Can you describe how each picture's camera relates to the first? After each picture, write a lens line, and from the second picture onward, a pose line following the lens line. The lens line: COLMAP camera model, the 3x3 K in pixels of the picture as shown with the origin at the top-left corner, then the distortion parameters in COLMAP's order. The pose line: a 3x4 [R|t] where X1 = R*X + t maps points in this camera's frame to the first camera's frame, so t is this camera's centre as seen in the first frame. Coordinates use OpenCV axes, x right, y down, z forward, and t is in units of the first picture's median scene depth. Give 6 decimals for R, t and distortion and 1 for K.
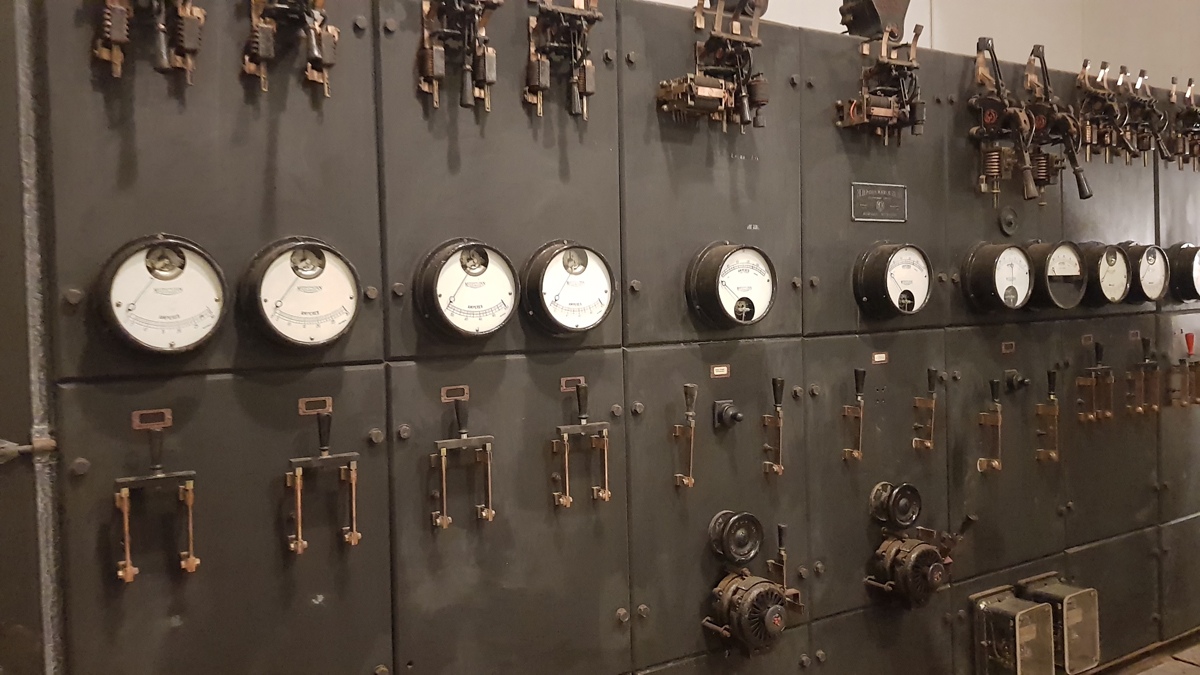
lens RADIAL K [[863.3, 0, 600.1], [0, 863.3, 326.9], [0, 0, 1]] dist [0.096945, -0.179488]
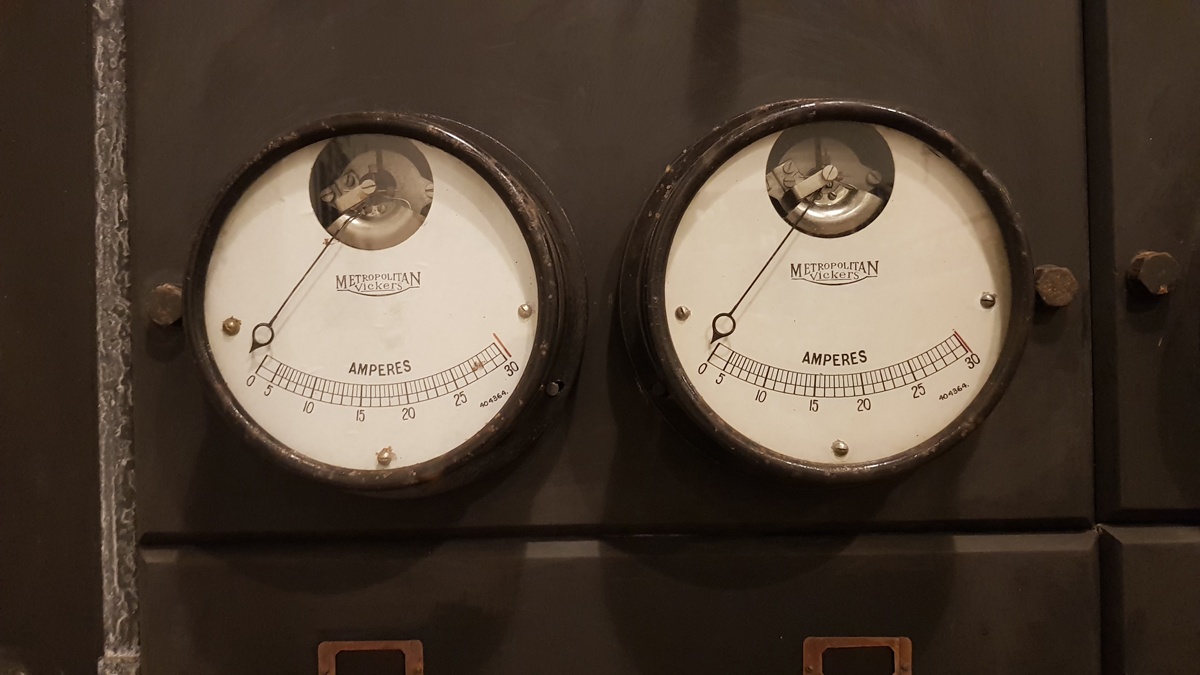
lens RADIAL K [[863.3, 0, 600.1], [0, 863.3, 326.9], [0, 0, 1]] dist [0.096945, -0.179488]
pose [[0.803272, 0.000785, -0.595611, -0.236711], [-0.015979, 0.999668, -0.020232, -0.019830], [0.595398, 0.025769, 0.803018, 0.760207]]
